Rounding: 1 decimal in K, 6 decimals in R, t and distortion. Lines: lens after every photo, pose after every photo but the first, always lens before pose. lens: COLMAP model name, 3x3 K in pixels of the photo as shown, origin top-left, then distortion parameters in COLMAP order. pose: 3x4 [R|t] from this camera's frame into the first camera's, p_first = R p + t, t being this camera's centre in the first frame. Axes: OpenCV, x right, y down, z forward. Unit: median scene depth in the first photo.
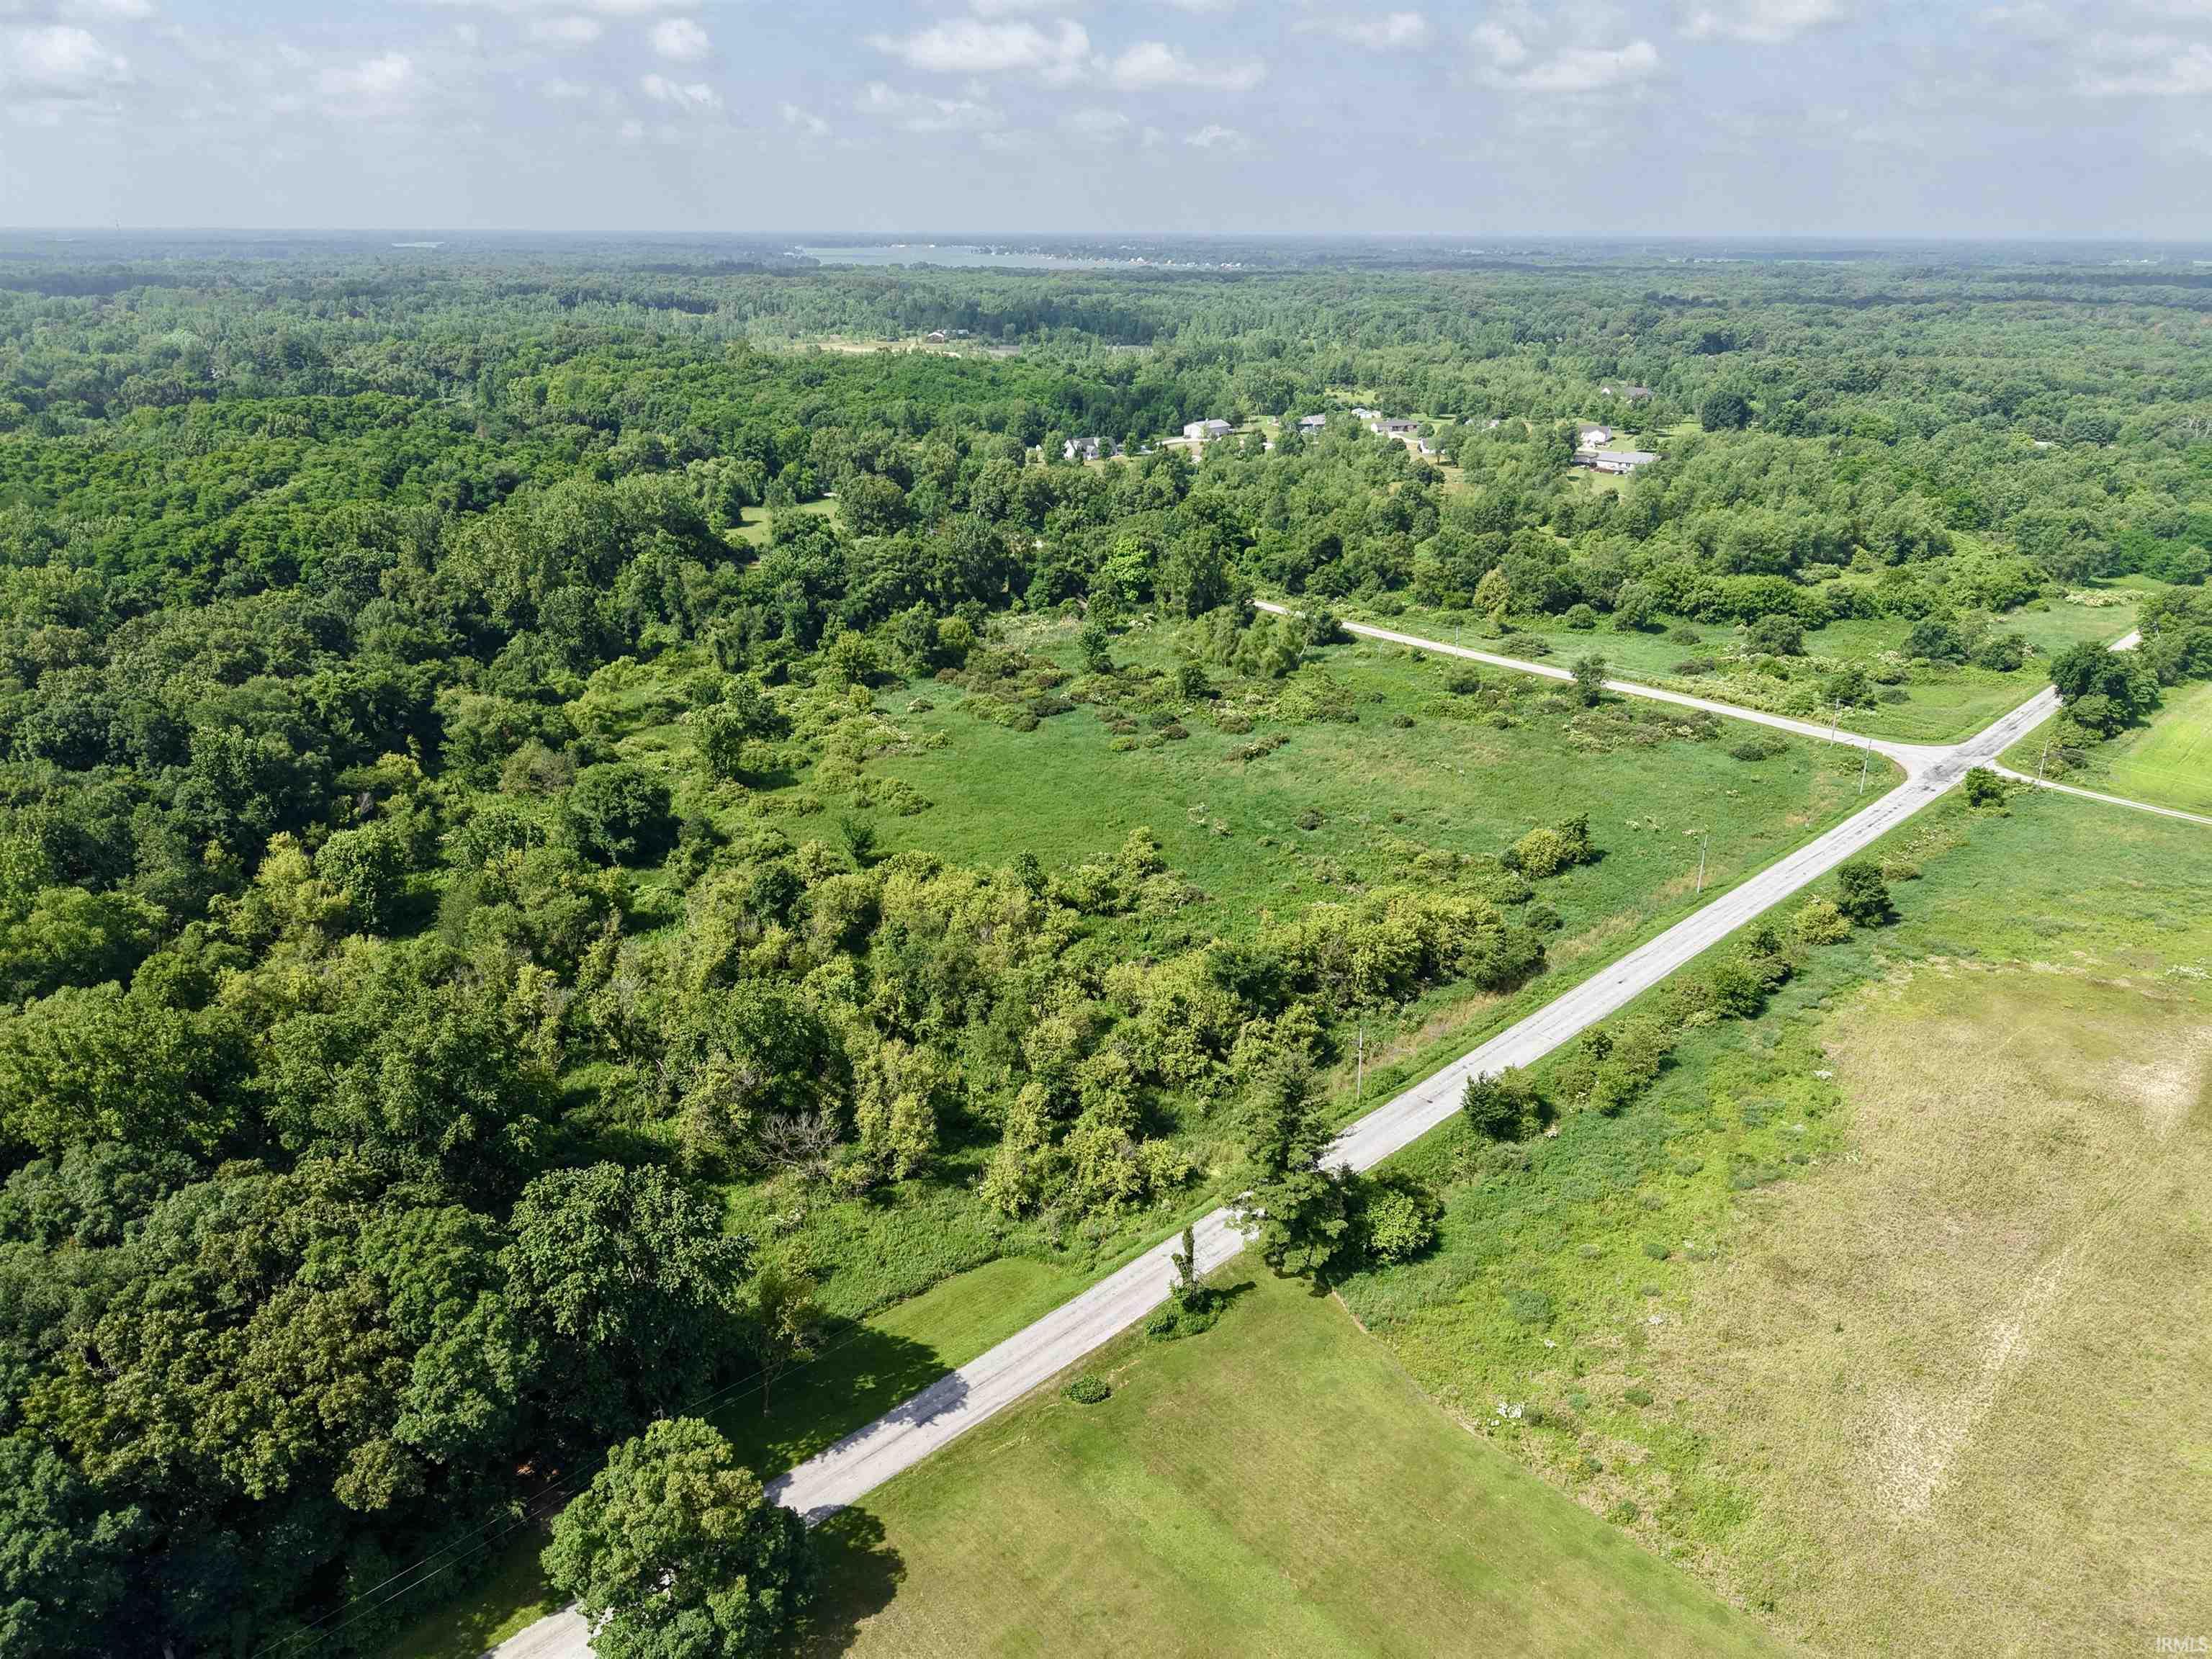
lens RADIAL K [[1498.0, 0, 1105.7], [0, 1498.0, 831.4], [0, 0, 1]] dist [-0.006284, -0.003385]
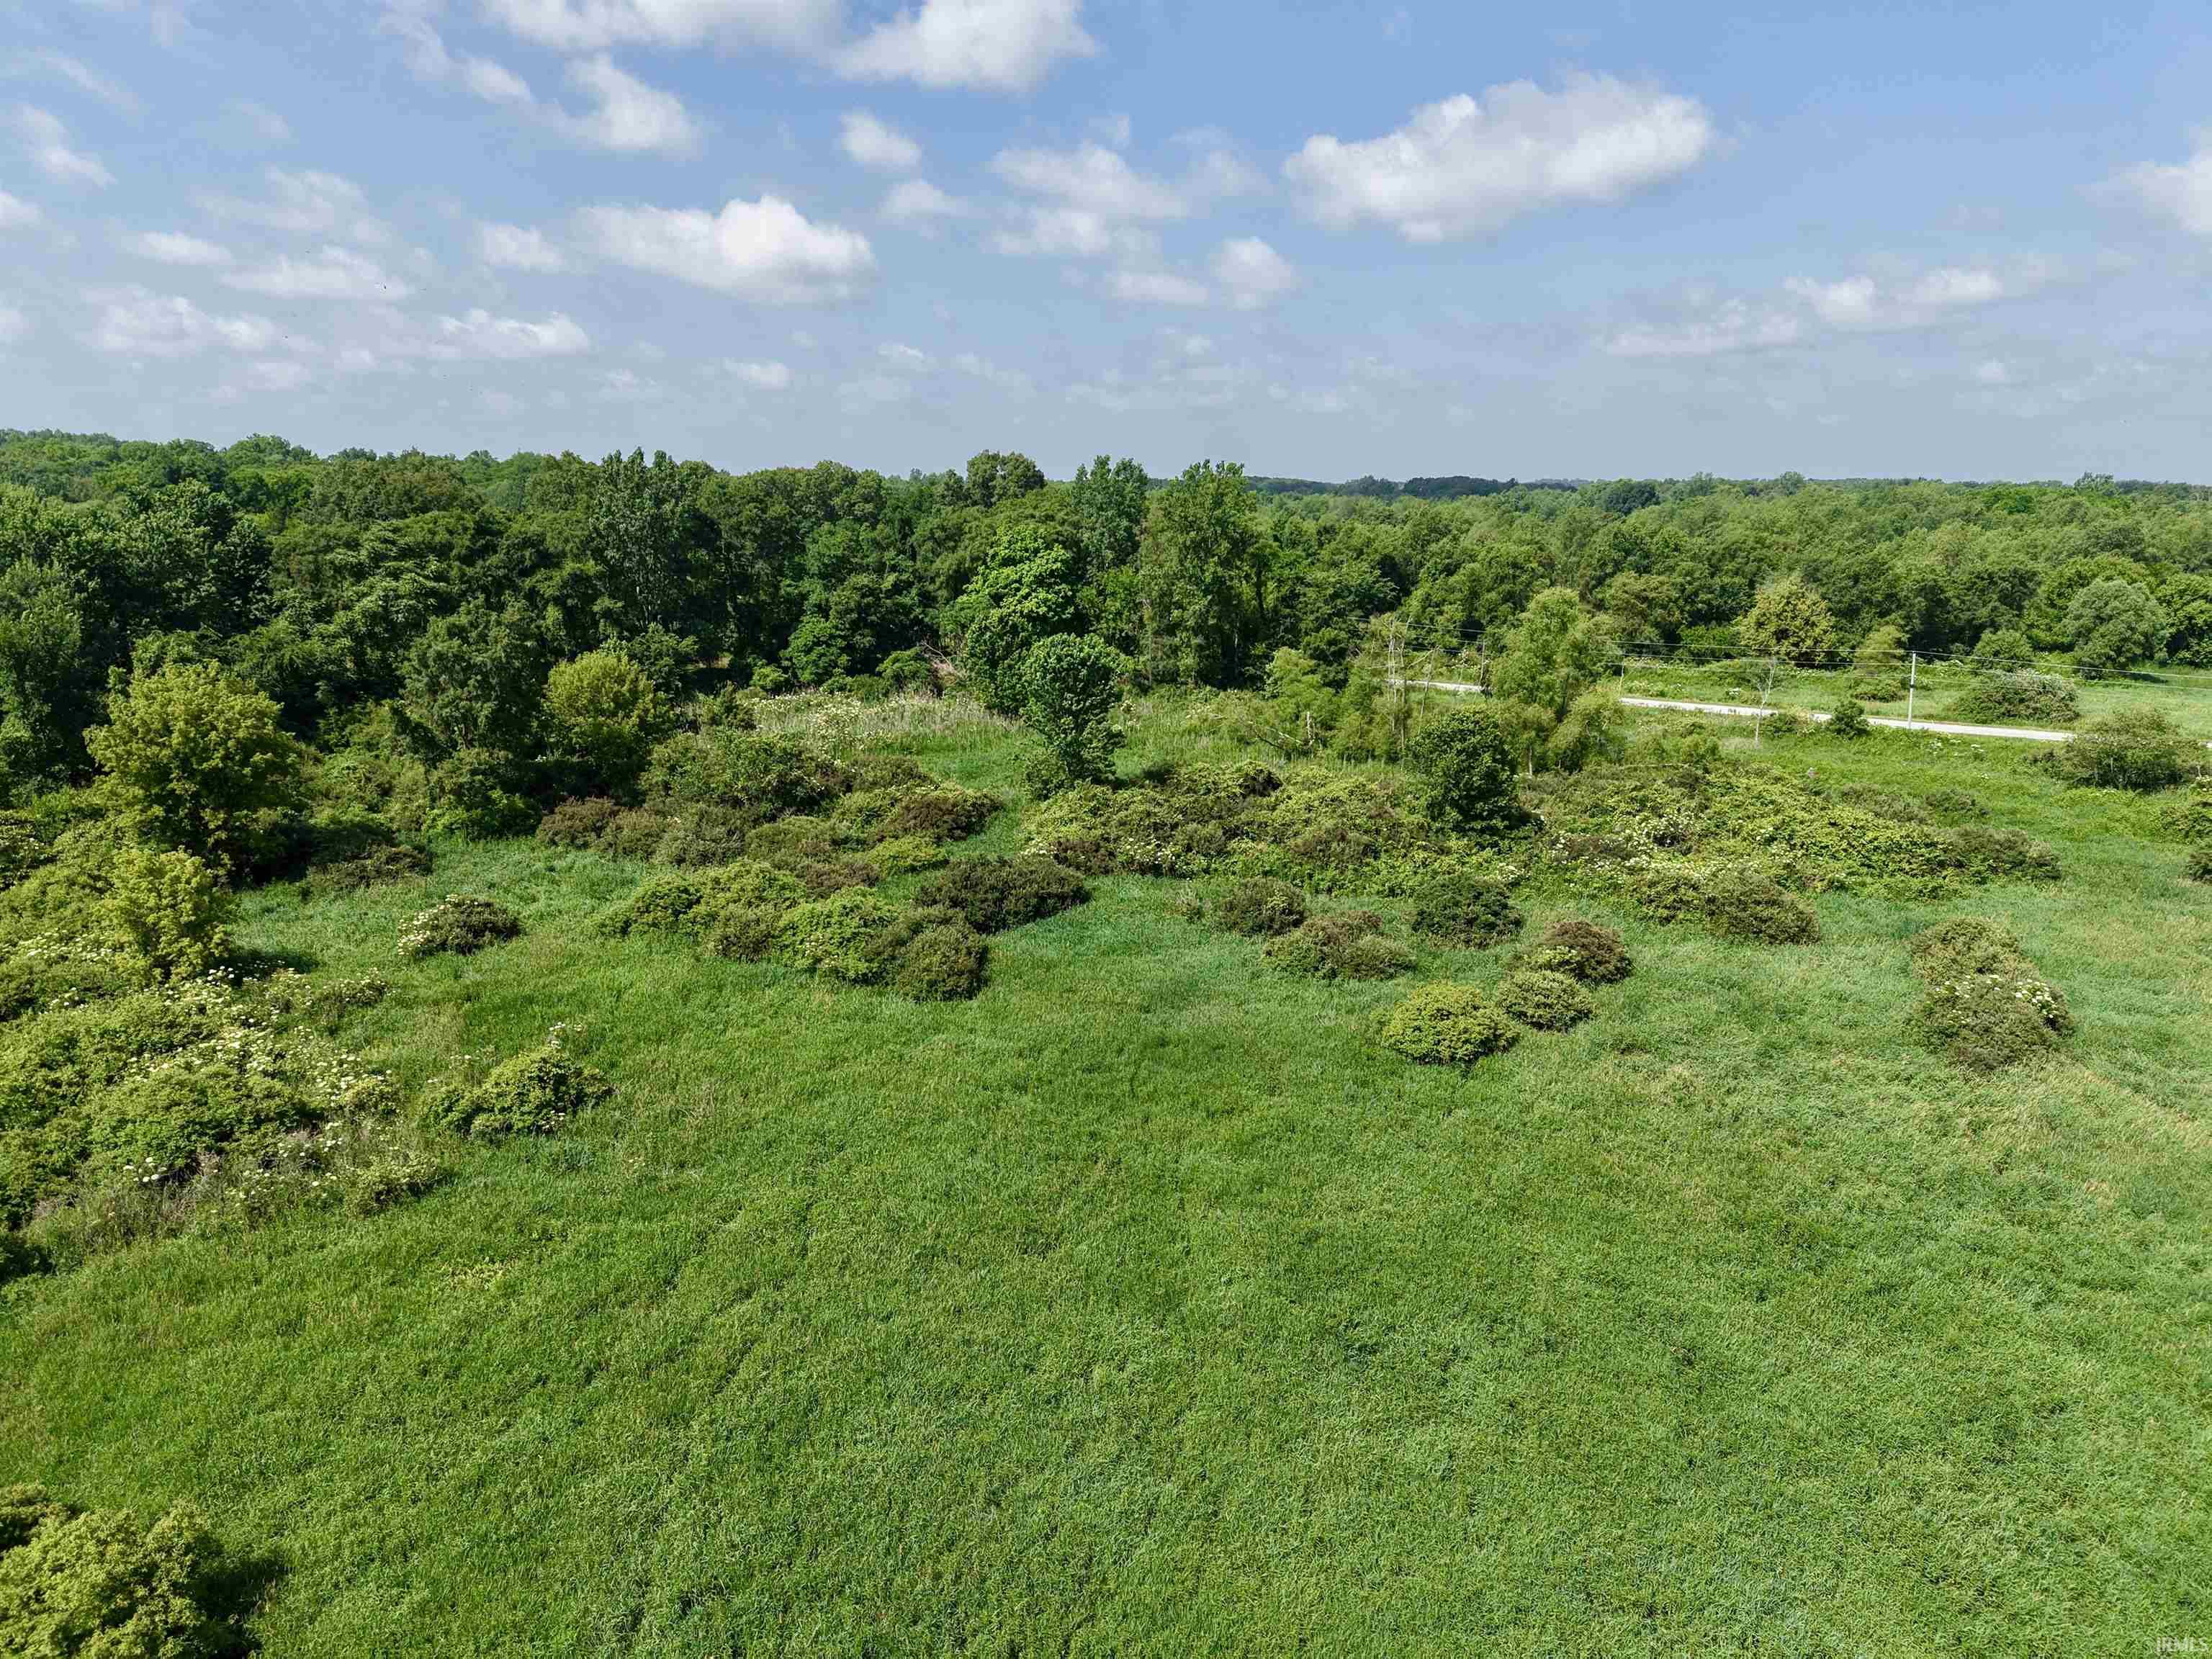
lens RADIAL K [[1498.0, 0, 1103.4], [0, 1498.0, 833.4], [0, 0, 1]] dist [-0.006284, -0.003385]
pose [[0.974257, -0.054858, 0.218662, -0.069808], [0.088459, 0.985177, -0.146971, -0.050515], [-0.207359, 0.162530, 0.964669, 0.691760]]
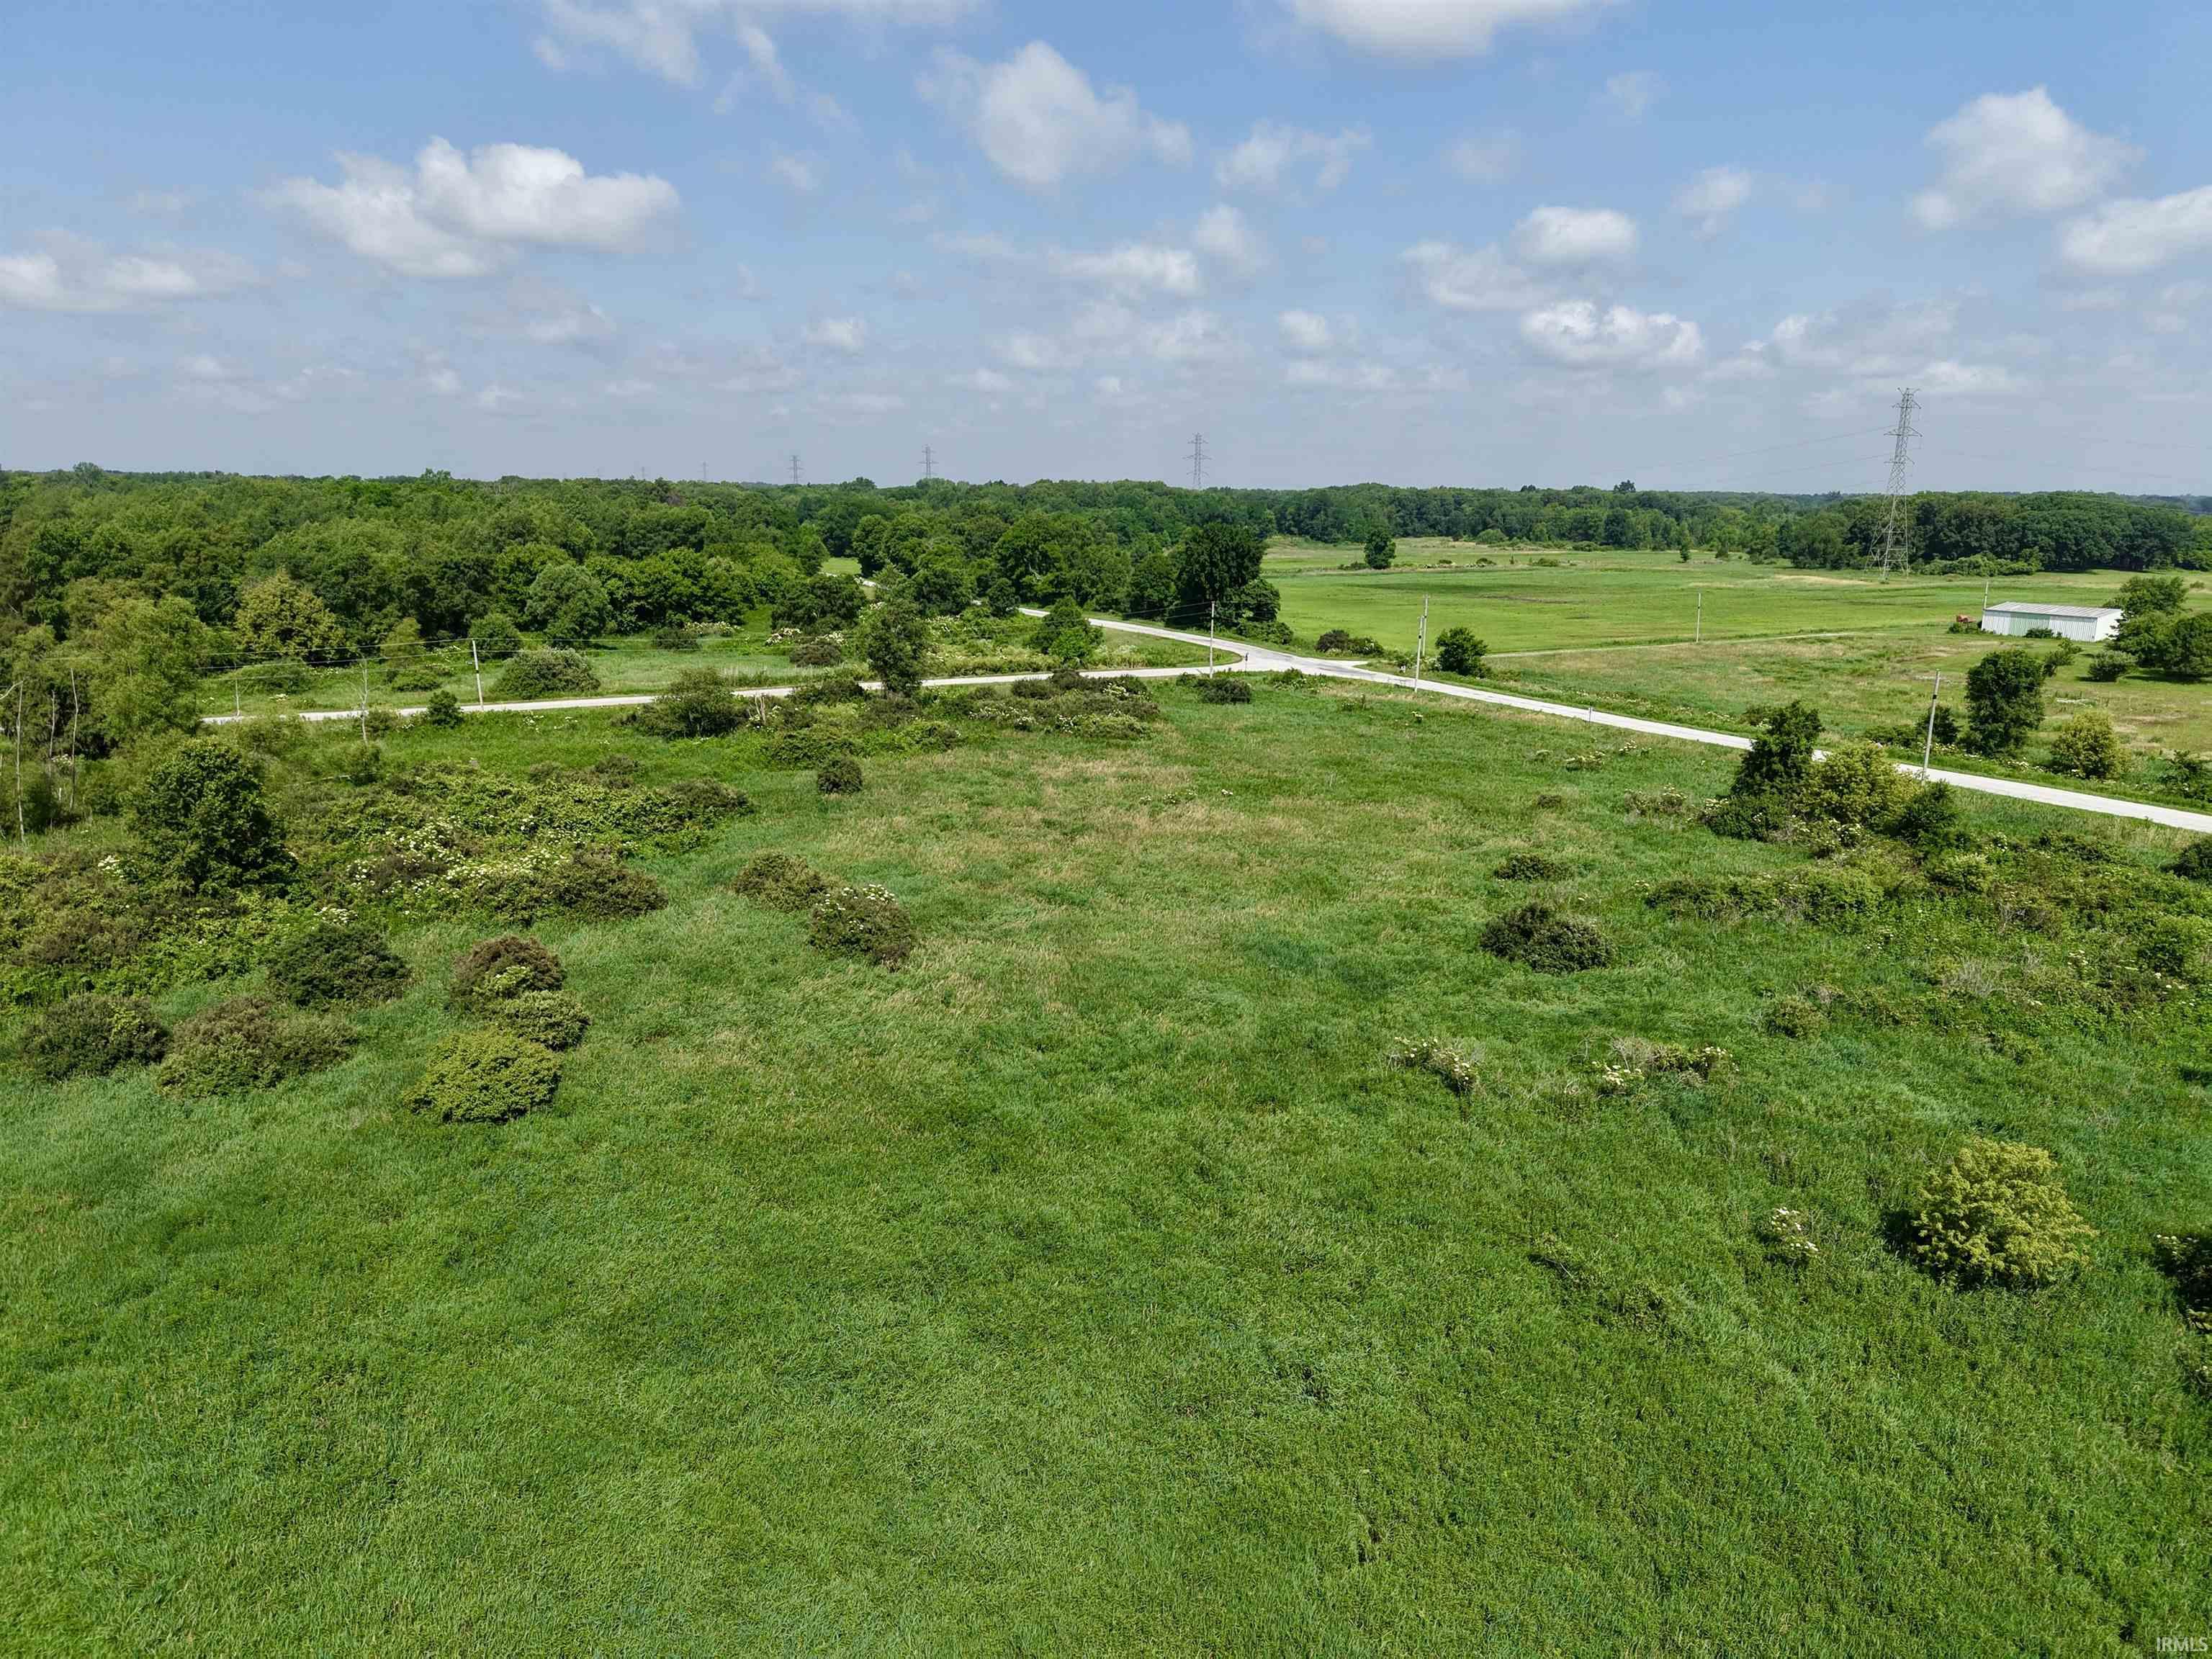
lens RADIAL K [[1498.0, 0, 1099.0], [0, 1498.0, 821.0], [0, 0, 1]] dist [-0.006284, -0.003385]
pose [[0.273896, -0.208018, 0.938994, -0.126812], [0.353444, 0.929781, 0.102881, -0.072658], [-0.894460, 0.303703, 0.328186, 0.748465]]
